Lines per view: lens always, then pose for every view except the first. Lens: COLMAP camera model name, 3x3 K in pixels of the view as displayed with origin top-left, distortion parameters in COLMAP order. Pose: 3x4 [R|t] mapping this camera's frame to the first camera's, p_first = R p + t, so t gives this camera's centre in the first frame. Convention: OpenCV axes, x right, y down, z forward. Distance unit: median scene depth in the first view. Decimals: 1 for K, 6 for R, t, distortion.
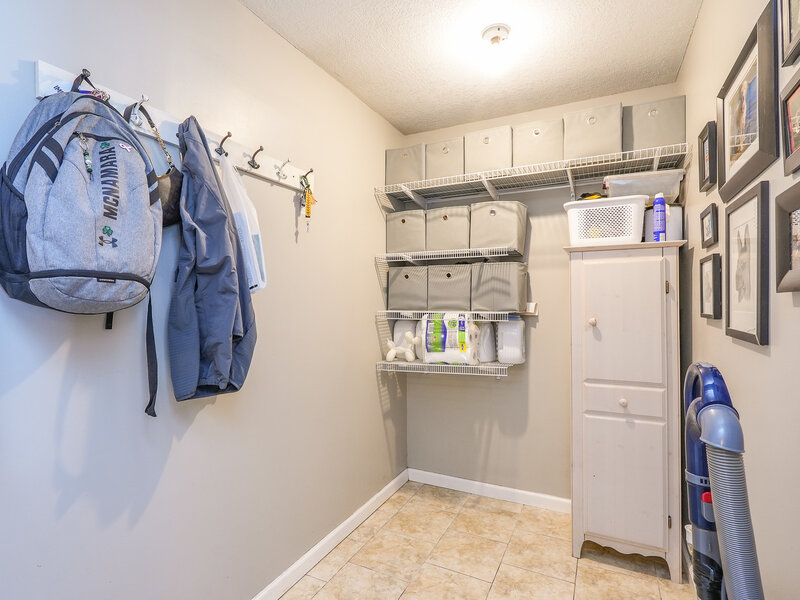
lens RADIAL K [[410.7, 0, 397.2], [0, 410.7, 298.6], [0, 0, 1]] dist [-0.020546, 0.012446]
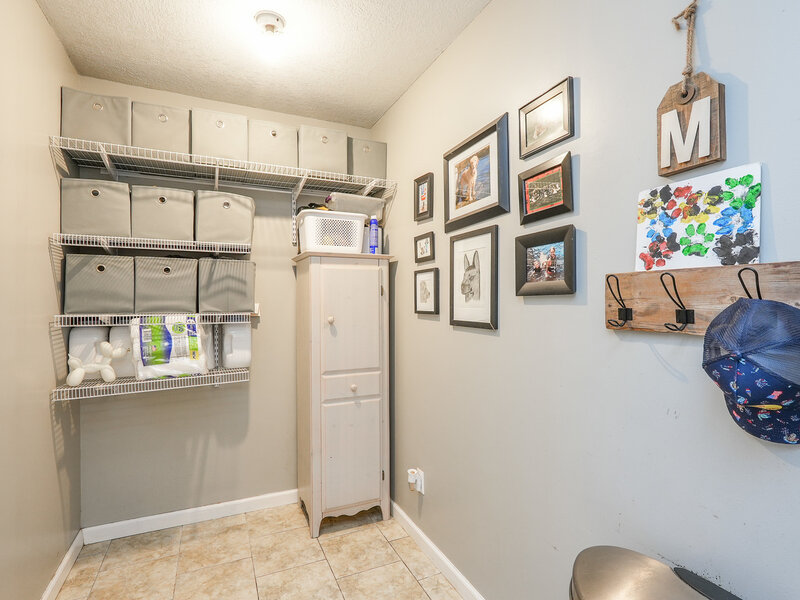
lens RADIAL K [[410.7, 0, 397.2], [0, 410.7, 298.6], [0, 0, 1]] dist [-0.020546, 0.012446]
pose [[0.626883, 0.007064, 0.779082, -0.234708], [-0.005042, 0.999975, -0.005009, 0.002332], [-0.779097, -0.000788, 0.626902, 0.126786]]
